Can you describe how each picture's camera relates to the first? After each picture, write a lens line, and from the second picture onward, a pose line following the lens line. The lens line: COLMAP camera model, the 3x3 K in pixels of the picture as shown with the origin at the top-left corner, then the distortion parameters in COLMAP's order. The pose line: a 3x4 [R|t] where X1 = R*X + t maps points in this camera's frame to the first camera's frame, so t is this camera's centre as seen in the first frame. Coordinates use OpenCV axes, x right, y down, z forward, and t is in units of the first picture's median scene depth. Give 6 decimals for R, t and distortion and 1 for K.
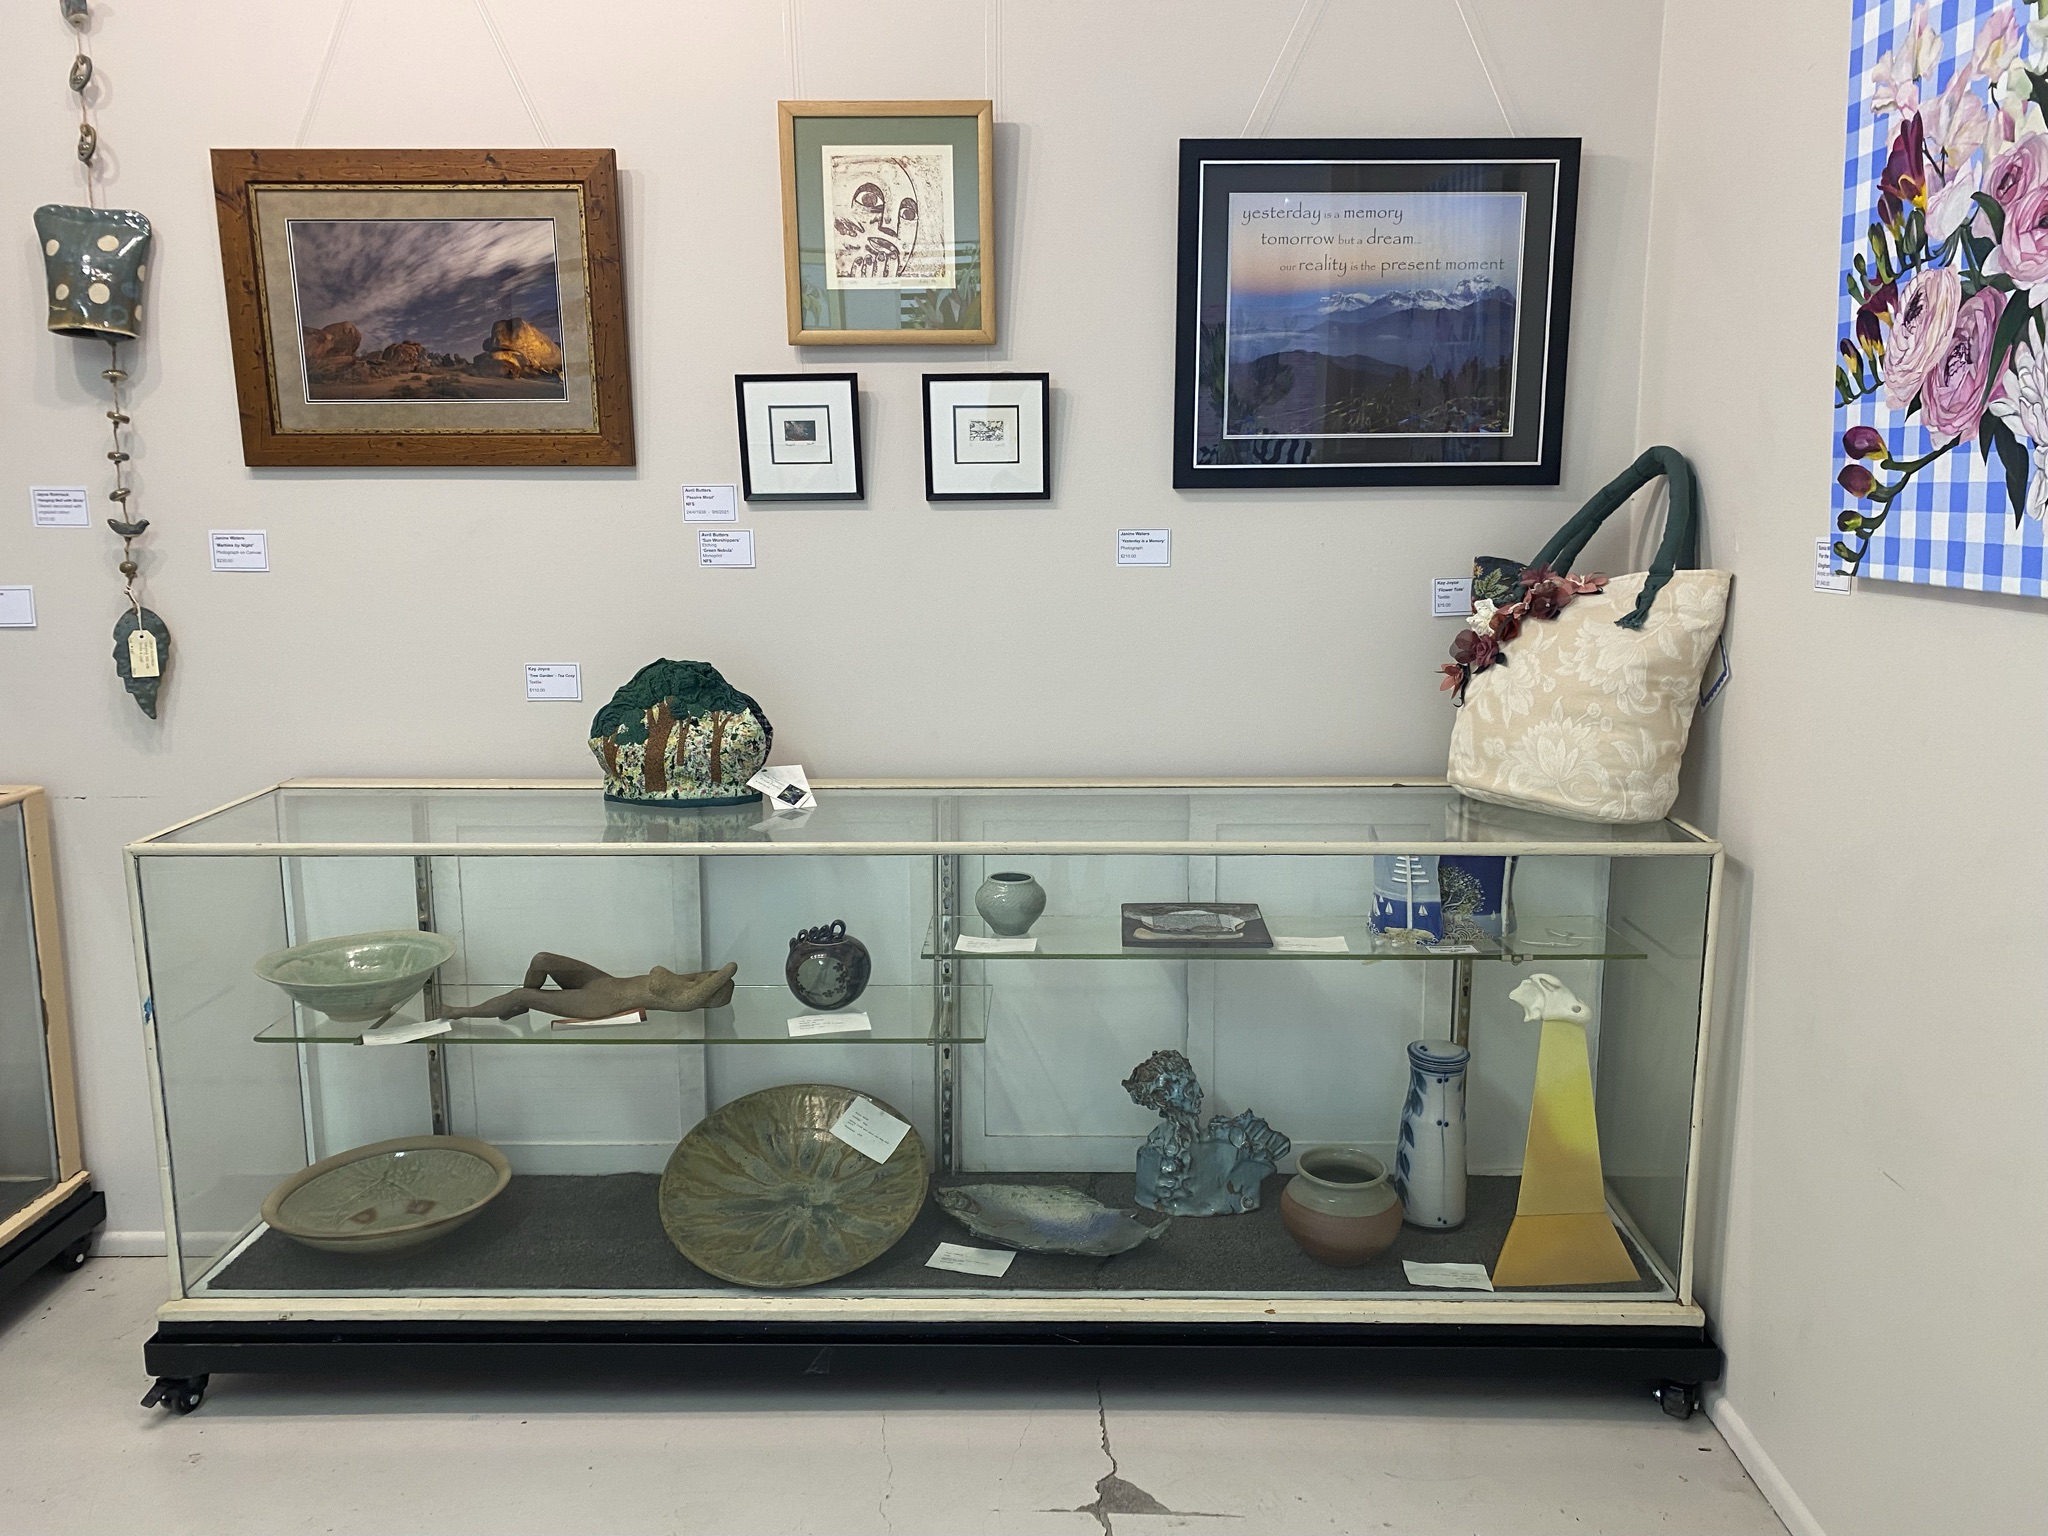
lens RADIAL K [[1521.5, 0, 1020.3], [0, 1521.5, 780.9], [0, 0, 1]] dist [0.038638, -0.006000]
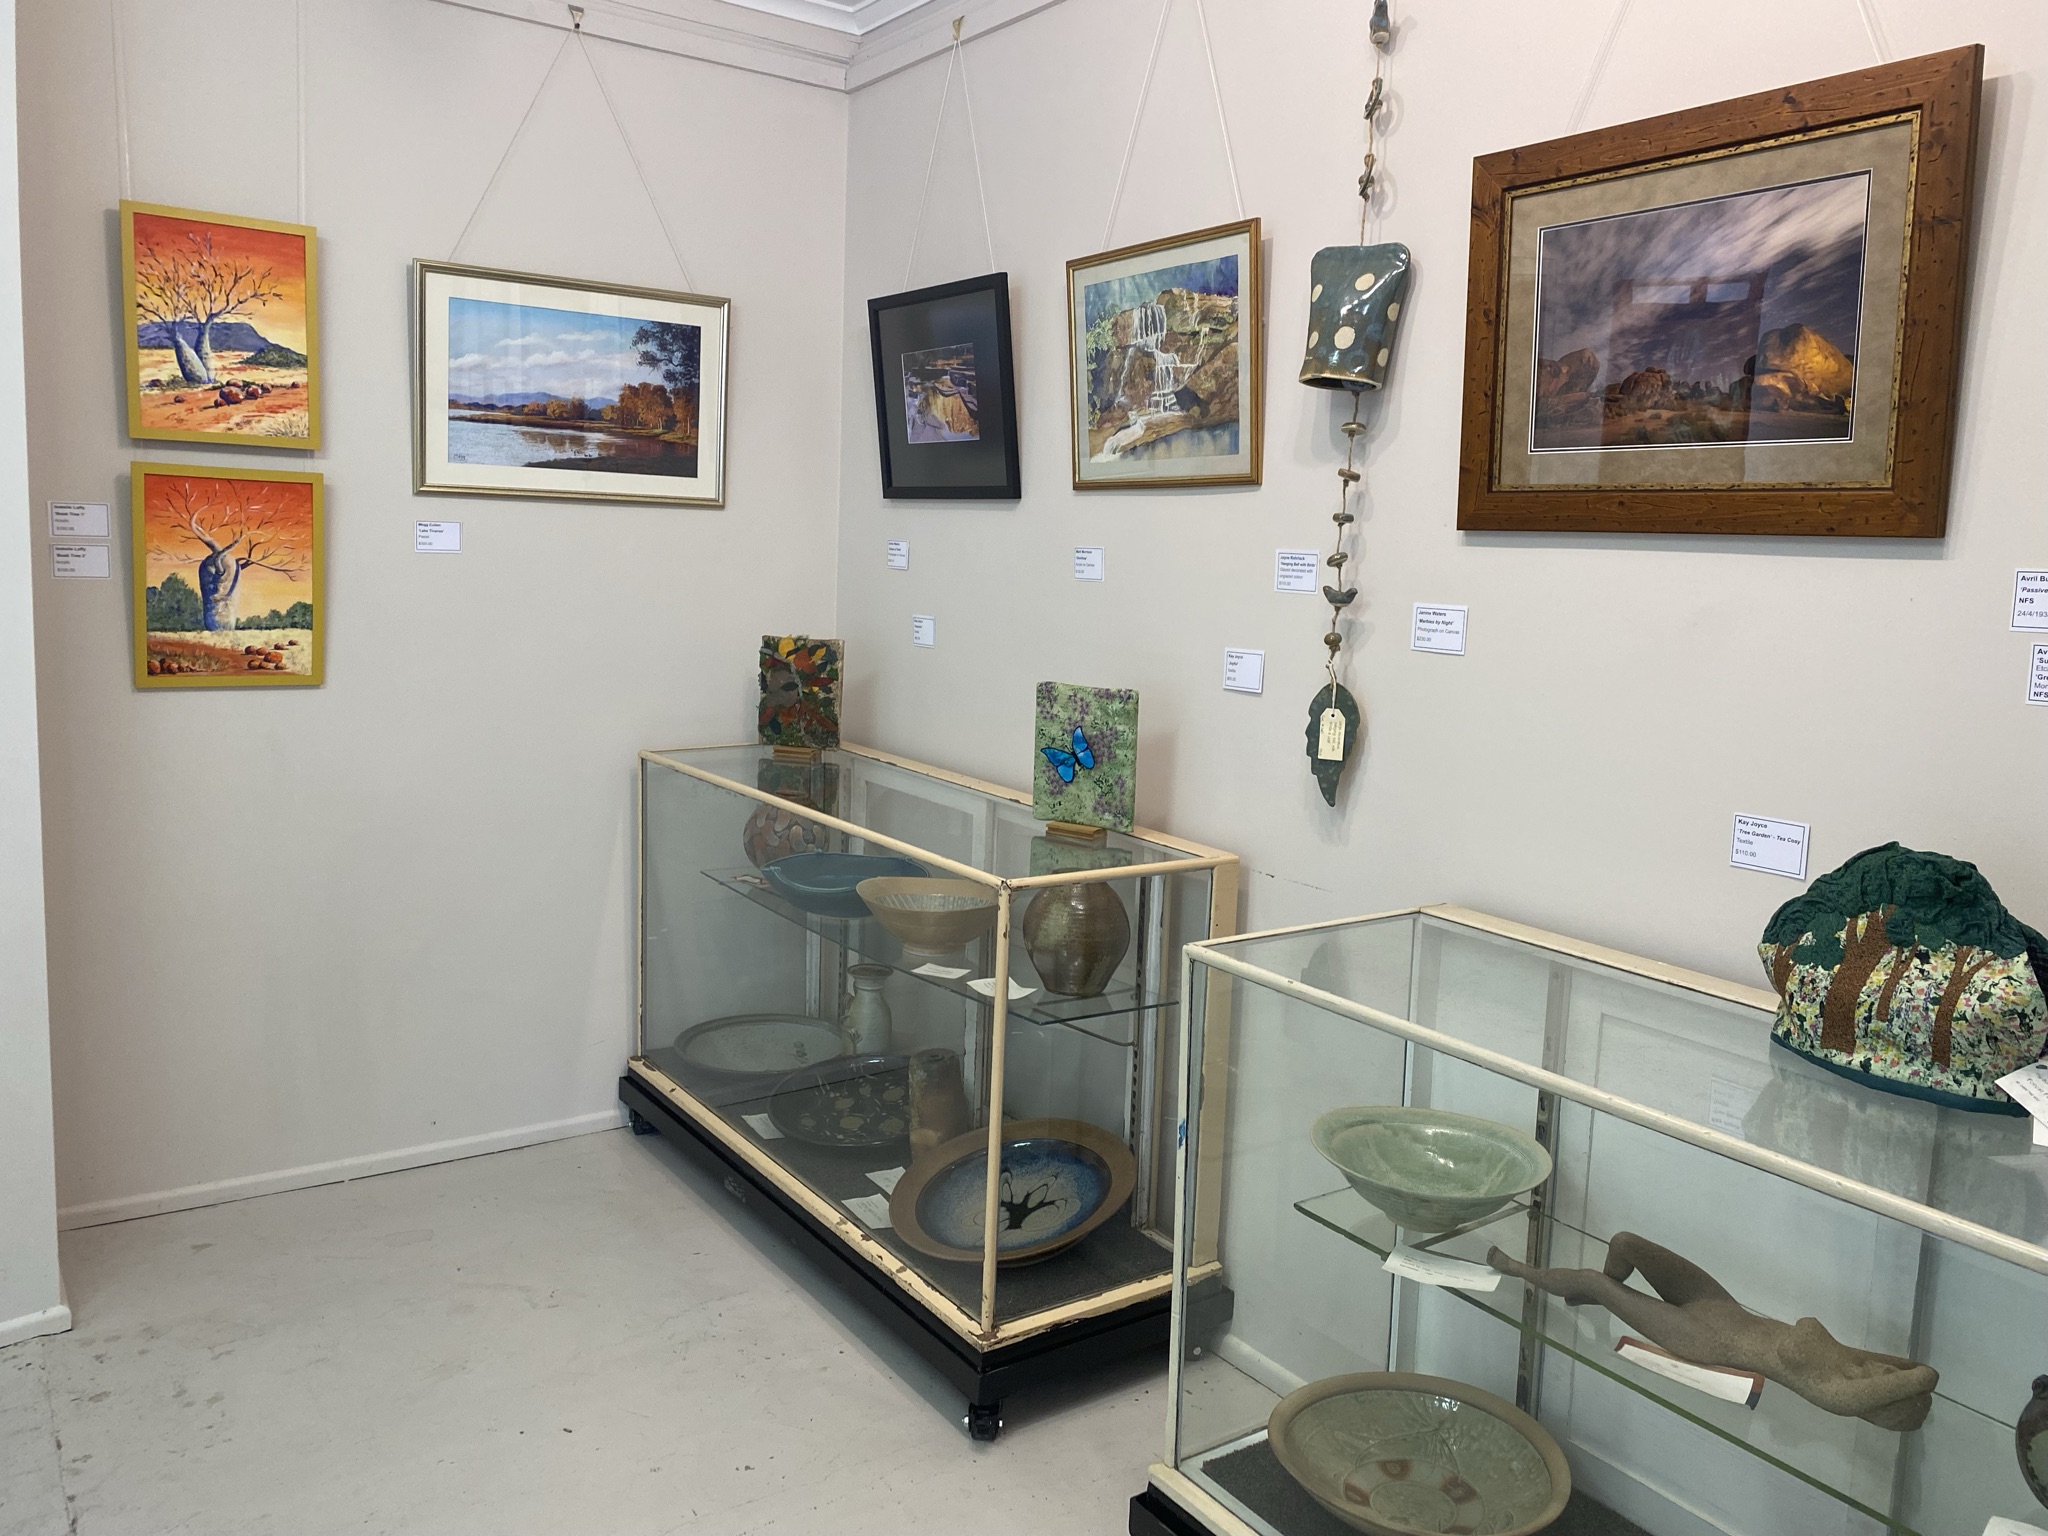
lens RADIAL K [[1584.2, 0, 1024.0], [0, 1584.2, 768.0], [0, 0, 1]] dist [0.011745, -0.005639]
pose [[0.608600, 0.139879, -0.781050, 0.048433], [-0.195022, 0.980514, 0.023639, -0.055254], [0.769137, 0.137936, 0.624021, 0.316646]]
